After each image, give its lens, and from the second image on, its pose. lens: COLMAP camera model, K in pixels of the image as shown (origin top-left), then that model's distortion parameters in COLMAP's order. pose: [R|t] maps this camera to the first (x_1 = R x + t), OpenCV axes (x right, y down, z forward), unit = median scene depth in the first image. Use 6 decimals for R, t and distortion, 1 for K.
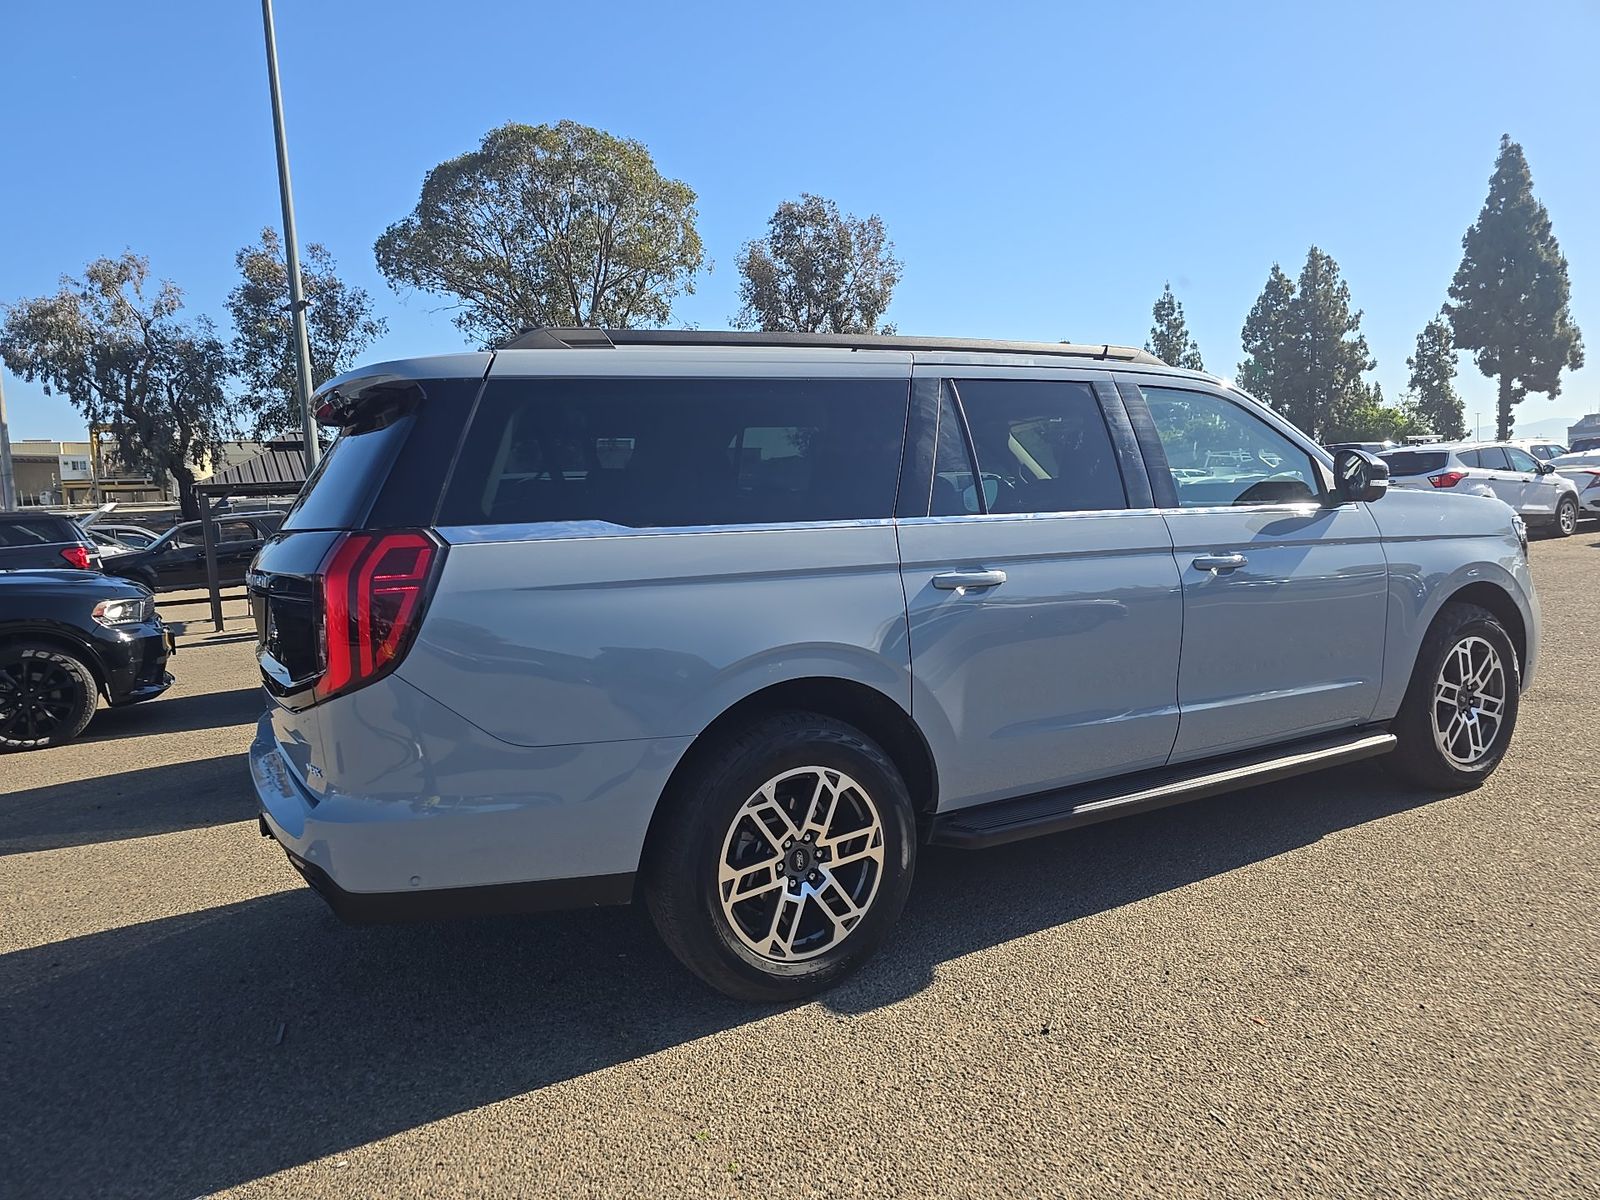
lens RADIAL K [[1084.7, 0, 797.1], [0, 1084.7, 600.6], [0, 0, 1]] dist [0.008962, -0.003329]
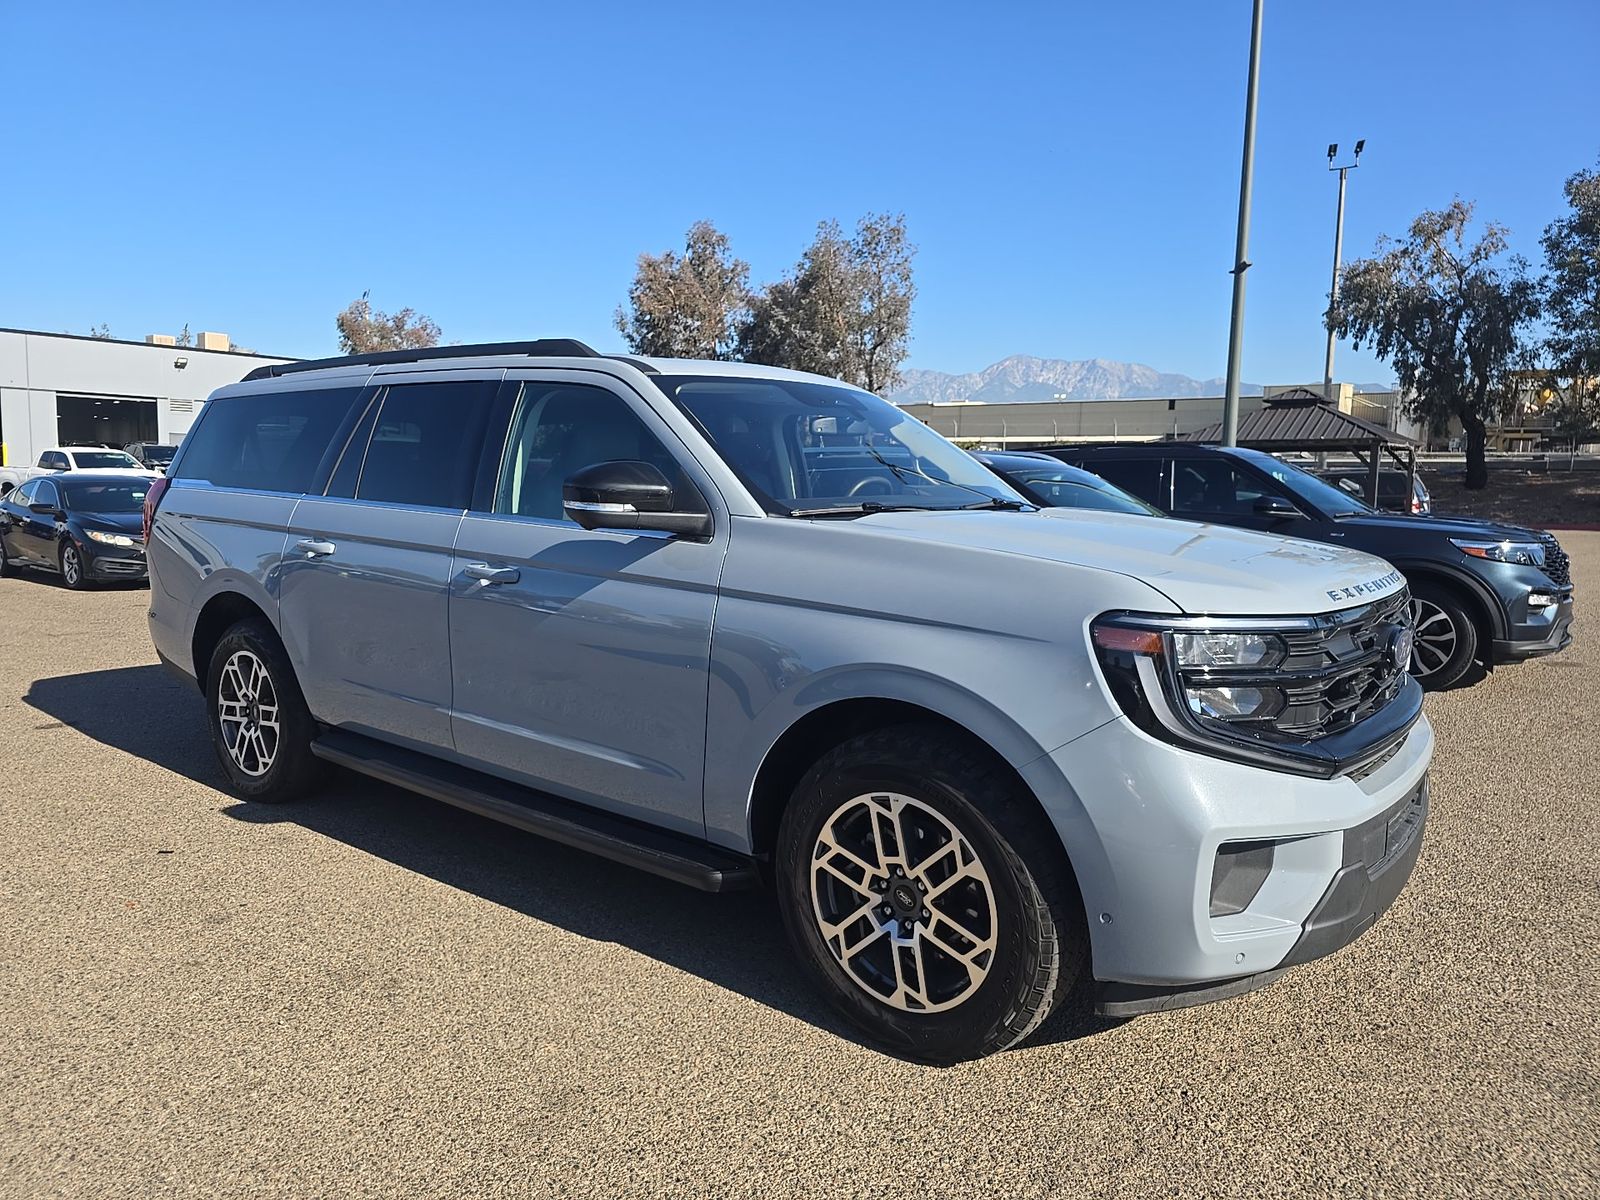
lens RADIAL K [[1084.7, 0, 797.1], [0, 1084.7, 600.6], [0, 0, 1]] dist [0.008962, -0.003329]
pose [[0.376873, 0.161158, -0.912137, 1.197013], [-0.116580, 0.985170, 0.125894, -0.143953], [0.918899, 0.058891, 0.390072, 0.782481]]
